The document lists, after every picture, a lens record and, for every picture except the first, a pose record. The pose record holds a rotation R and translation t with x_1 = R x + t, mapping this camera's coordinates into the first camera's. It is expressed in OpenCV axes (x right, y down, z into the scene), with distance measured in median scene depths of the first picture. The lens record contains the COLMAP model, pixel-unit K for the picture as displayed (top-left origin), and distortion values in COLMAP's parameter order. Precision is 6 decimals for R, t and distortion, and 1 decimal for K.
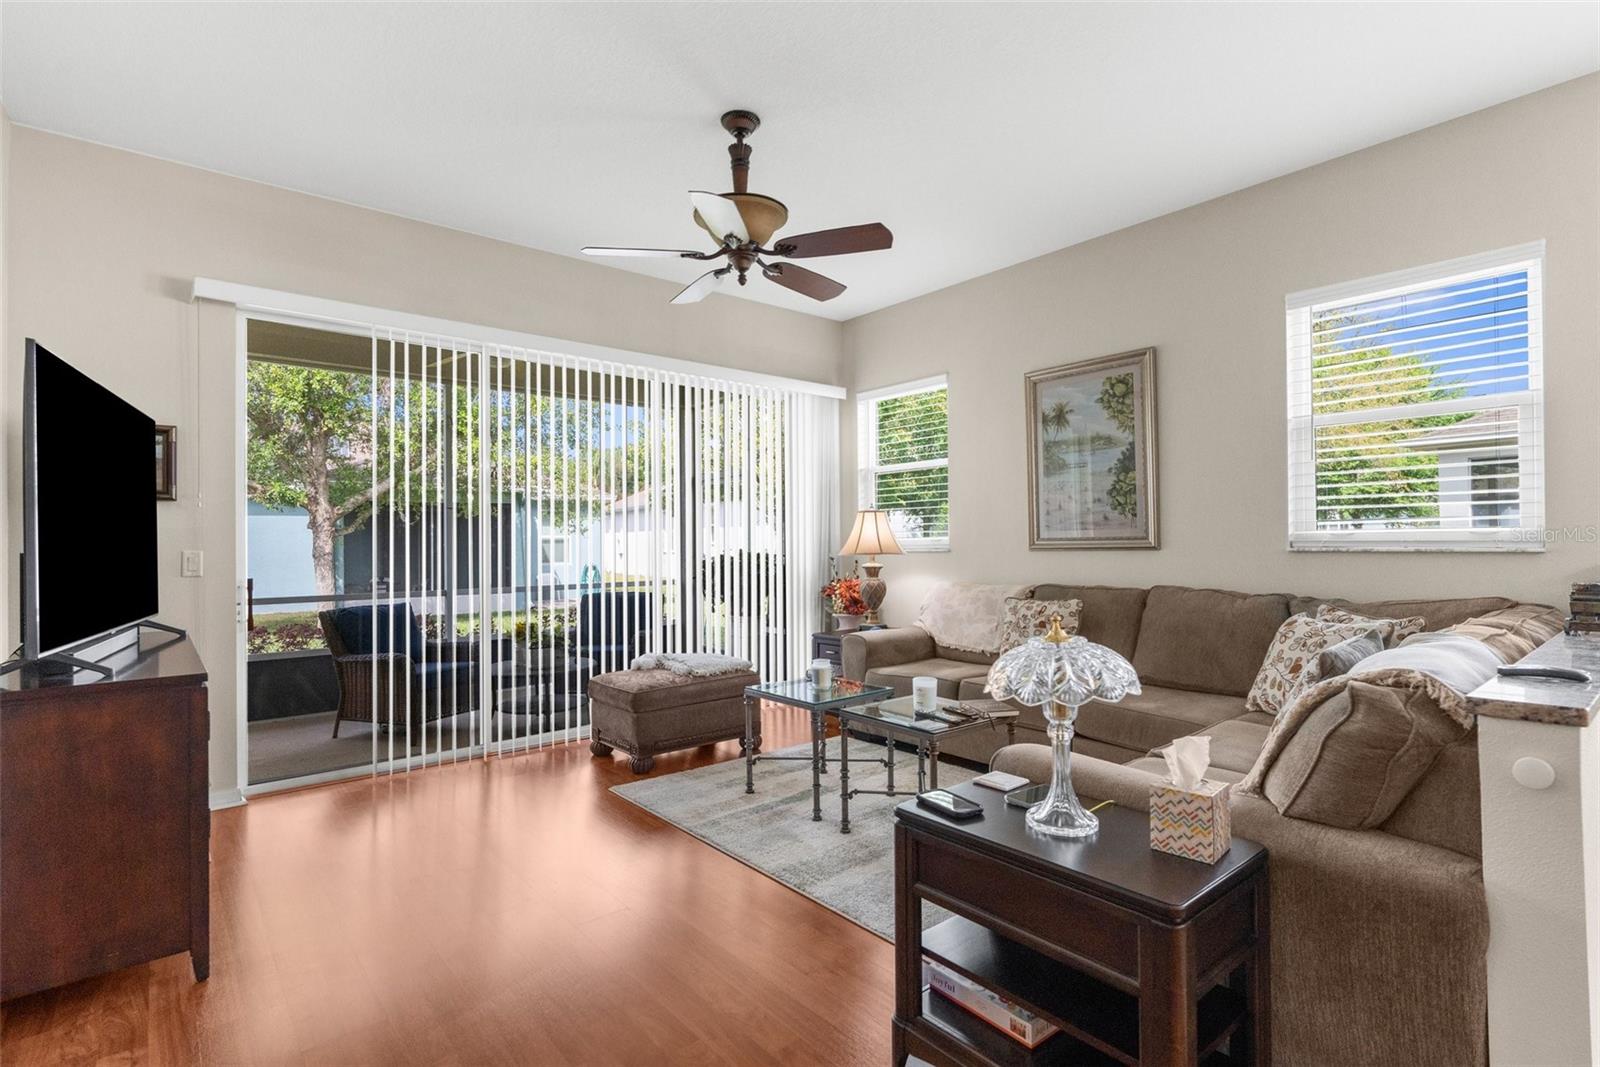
lens RADIAL K [[766.8, 0, 800.4], [0, 766.8, 534.6], [0, 0, 1]] dist [-0.001991, 0.001373]
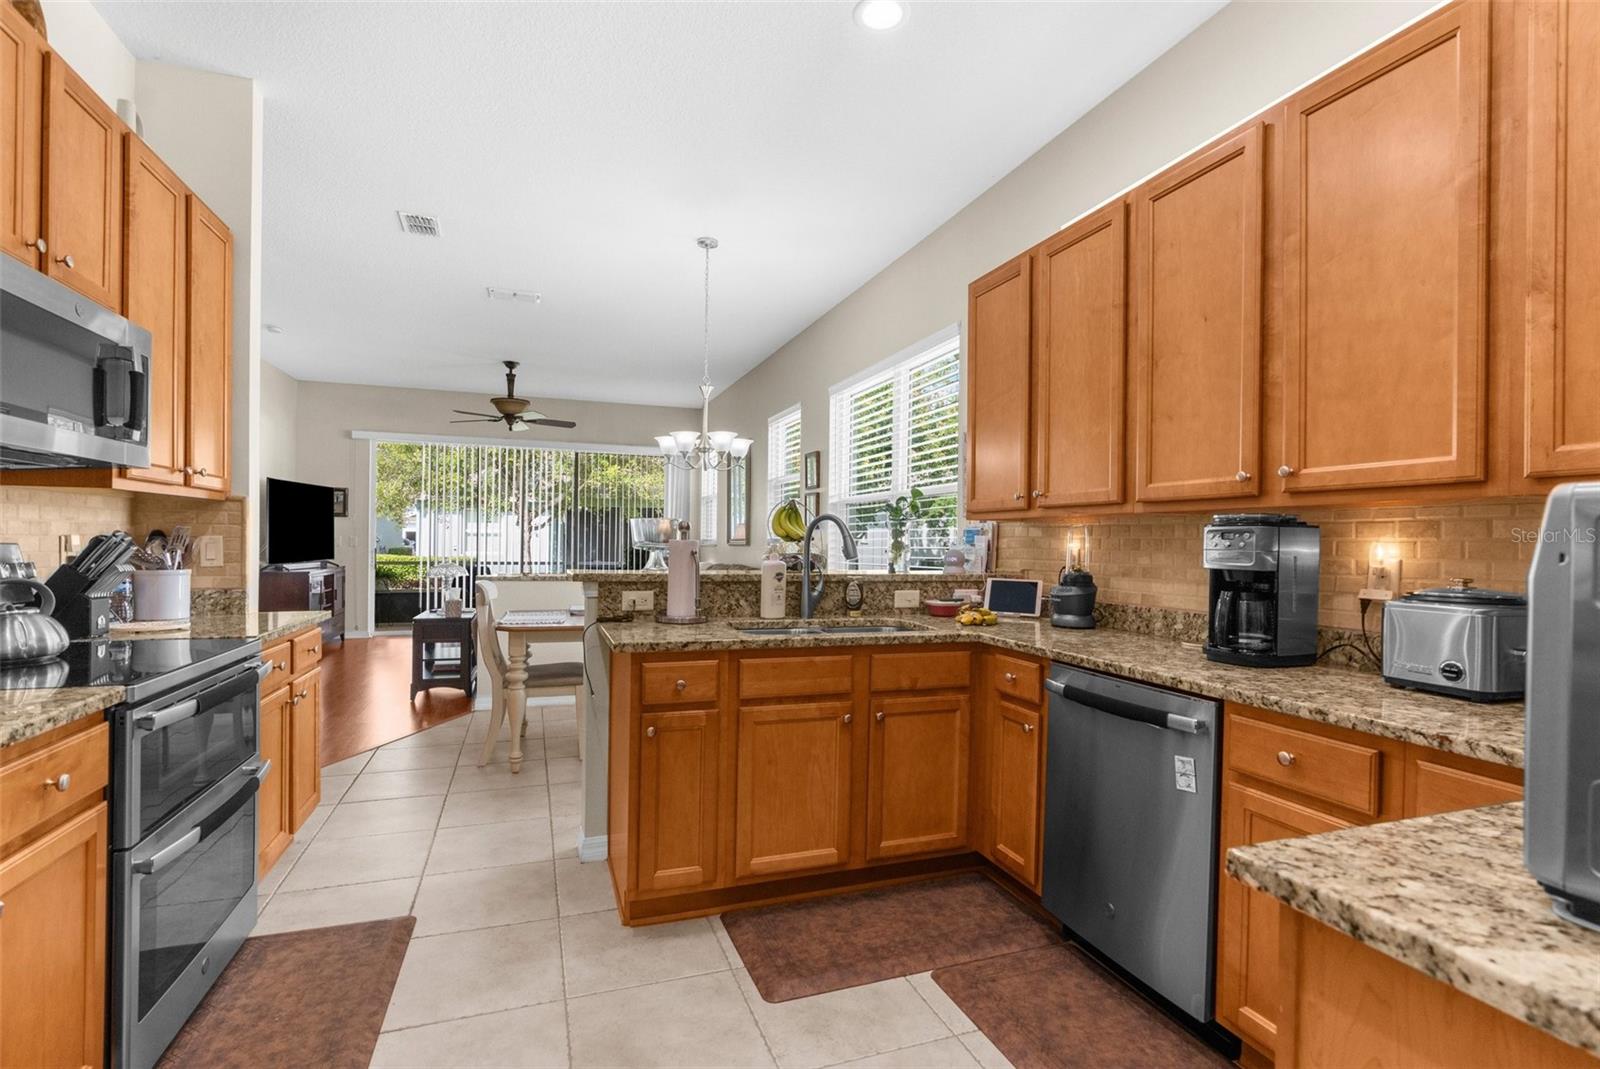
lens RADIAL K [[733.1, 0, 793.0], [0, 733.1, 542.5], [0, 0, 1]] dist [-0.007921, 0.002352]
pose [[0.936385, 0.023163, -0.350209, 1.118697], [-0.020799, 0.999728, 0.010511, -0.010487], [0.350358, -0.002559, 0.936612, -0.601145]]
